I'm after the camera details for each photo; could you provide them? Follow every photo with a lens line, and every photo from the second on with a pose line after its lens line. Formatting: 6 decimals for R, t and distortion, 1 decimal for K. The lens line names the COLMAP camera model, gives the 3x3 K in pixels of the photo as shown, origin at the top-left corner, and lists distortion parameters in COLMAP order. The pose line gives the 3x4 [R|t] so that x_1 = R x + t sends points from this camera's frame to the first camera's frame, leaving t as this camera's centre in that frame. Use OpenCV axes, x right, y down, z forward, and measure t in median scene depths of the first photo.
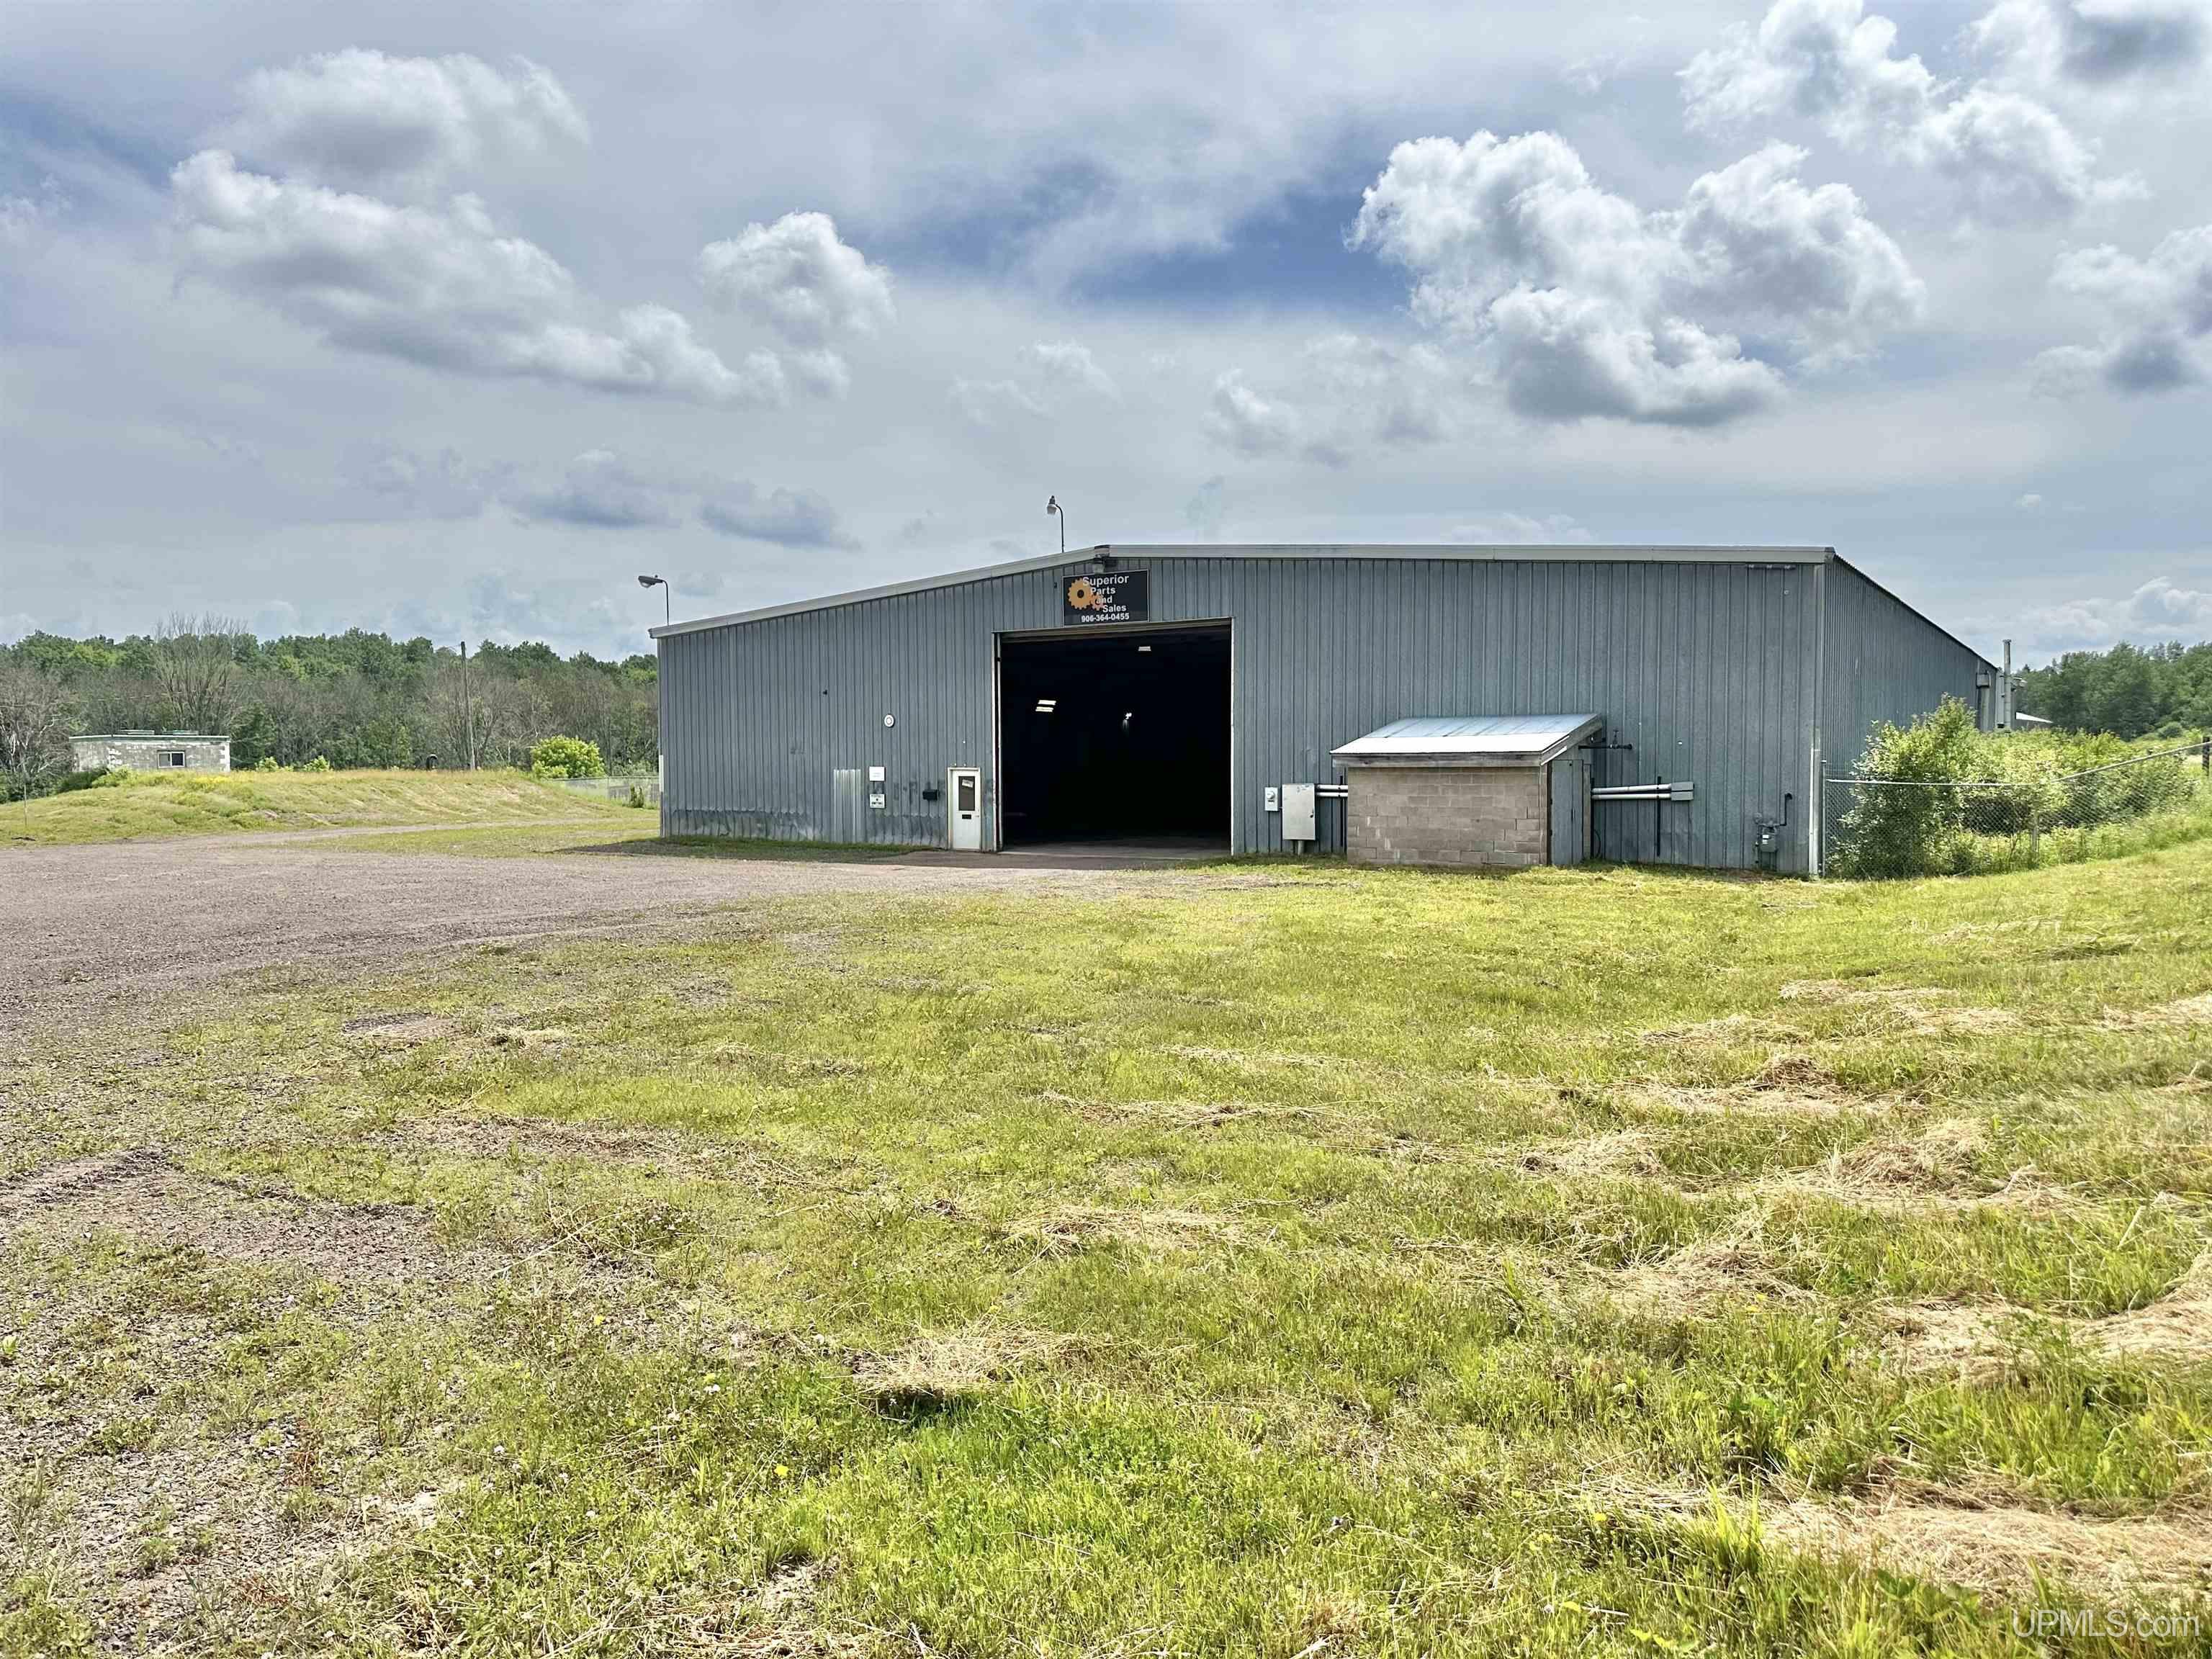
lens RADIAL K [[1610.0, 0, 1218.6], [0, 1610.0, 824.8], [0, 0, 1]] dist [0.012136, 0.005571]
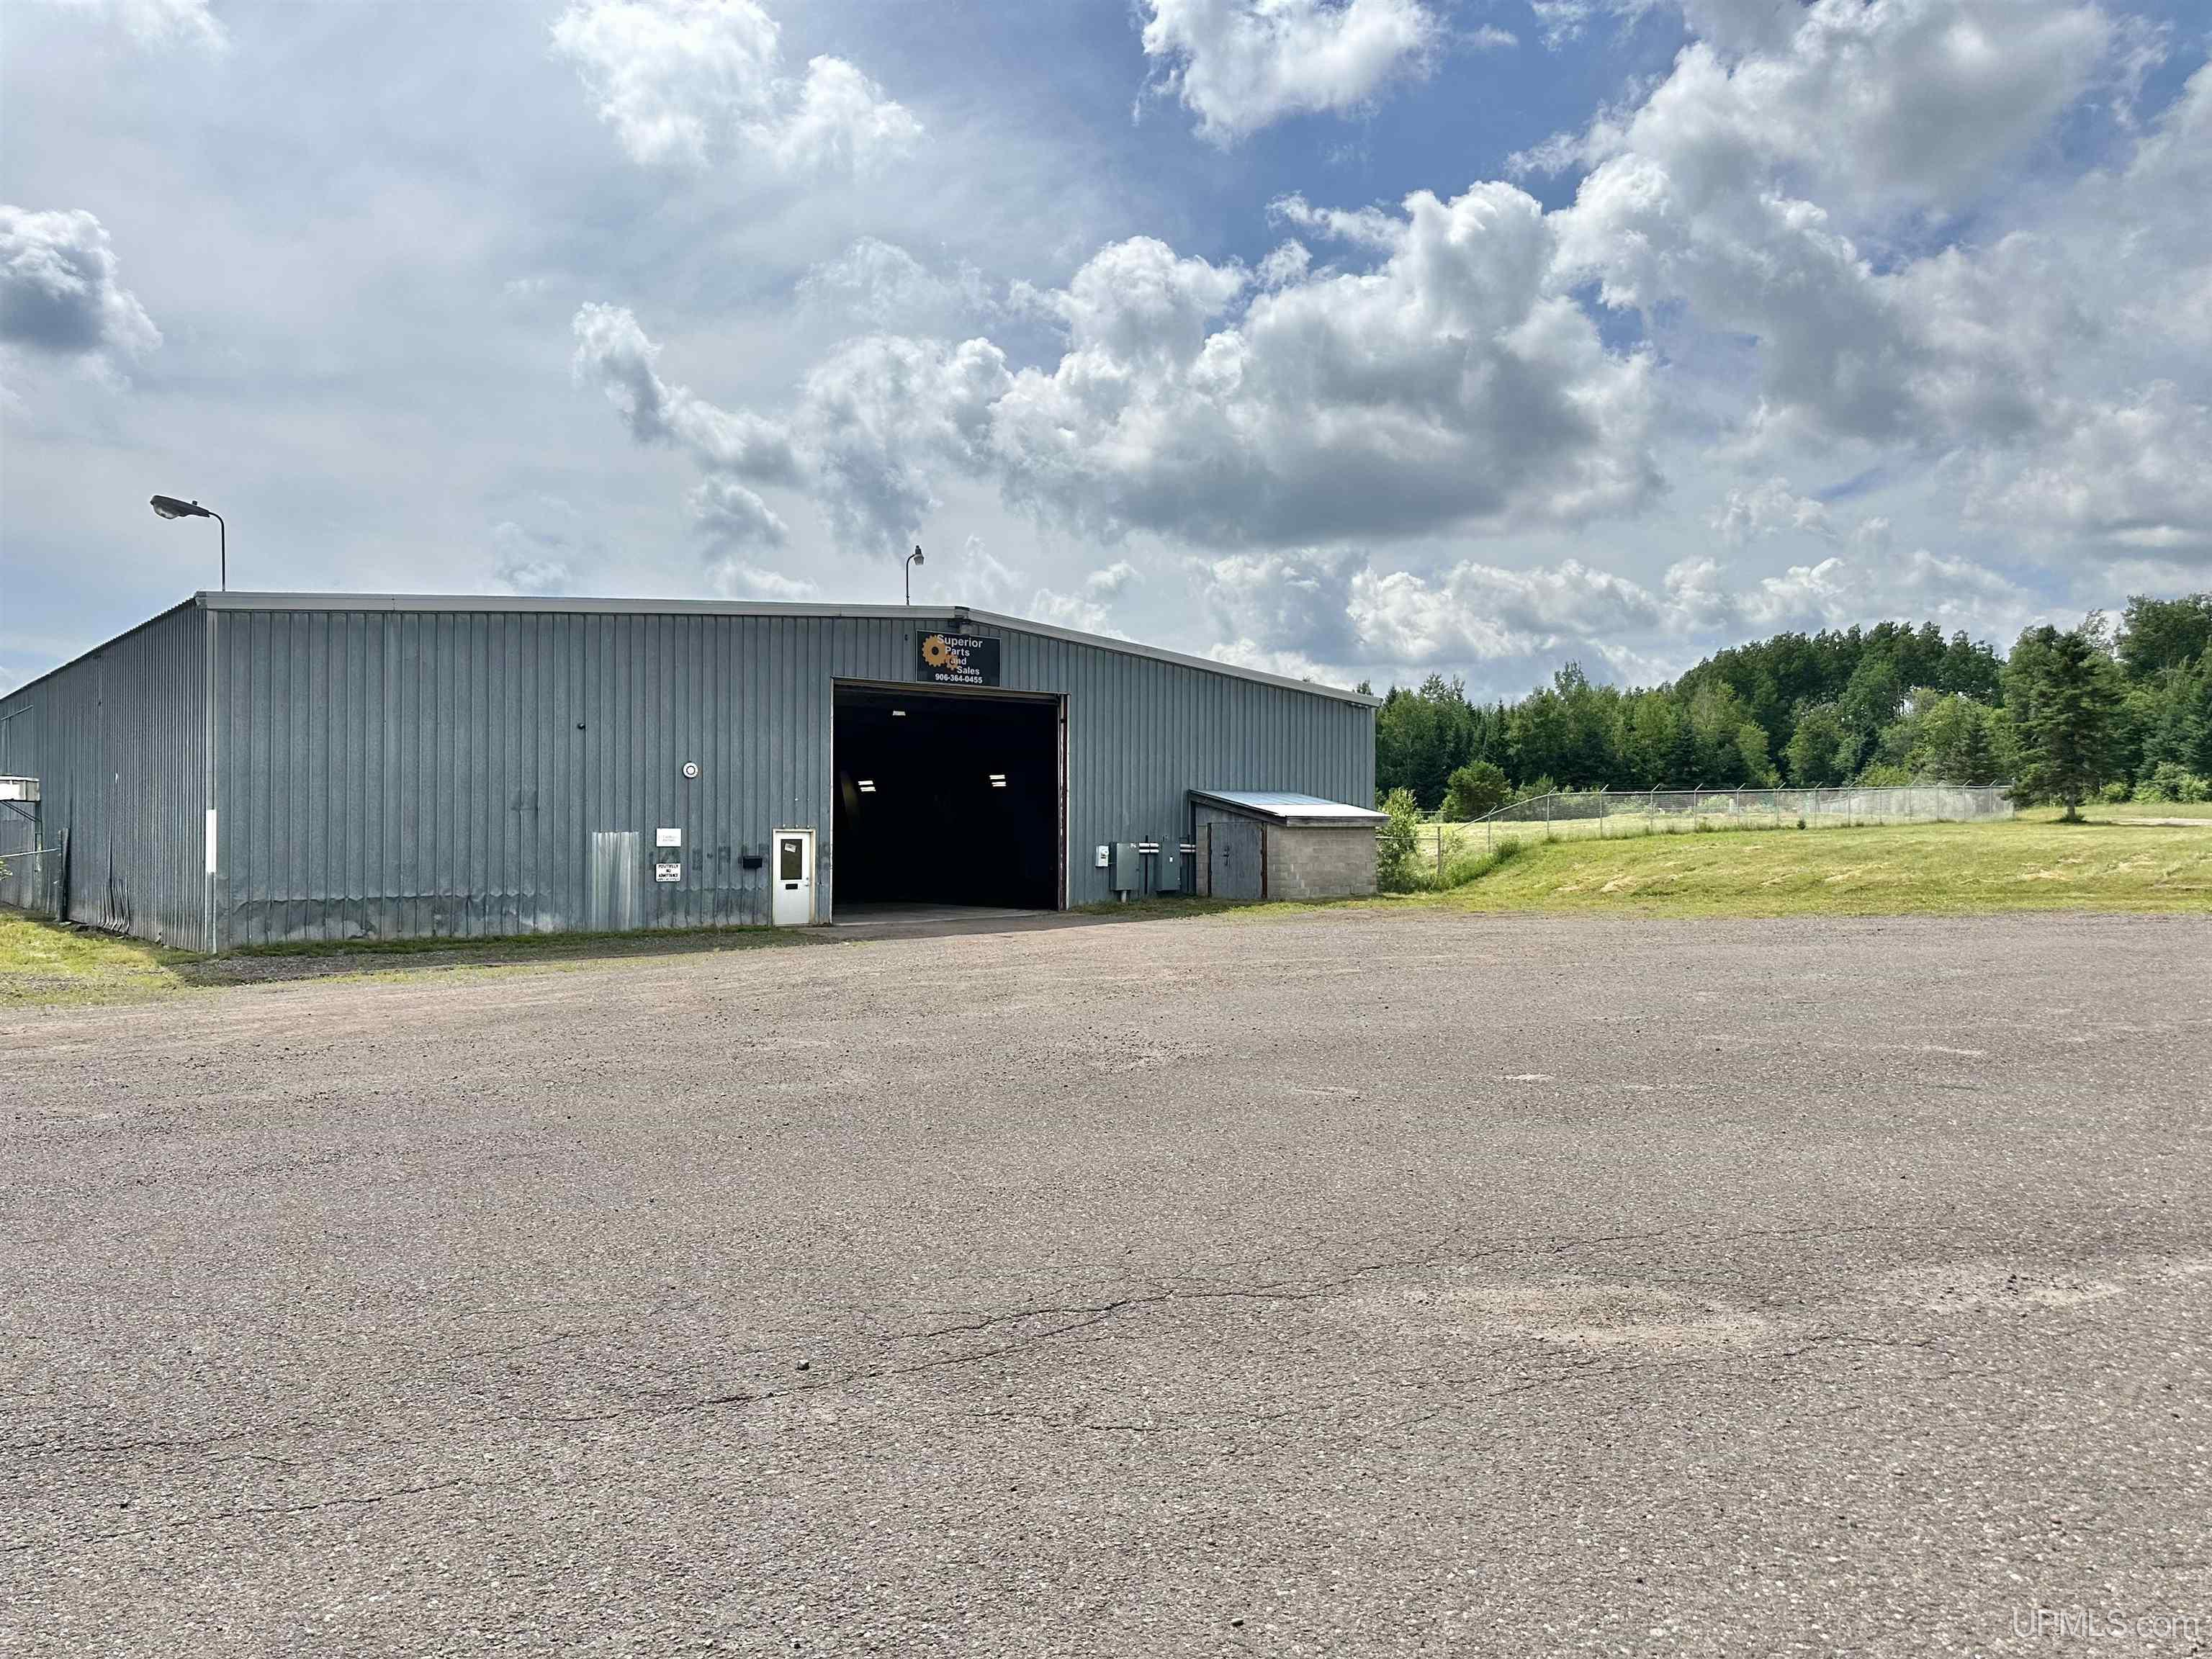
lens RADIAL K [[1571.7, 0, 1106.0], [0, 1571.7, 829.5], [0, 0, 1]] dist [0.044250, -0.038181]
pose [[0.293120, 0.005280, 0.956061, -0.848464], [0.044901, 0.998805, -0.019282, -0.011003], [-0.955021, 0.048580, 0.292533, 0.552358]]
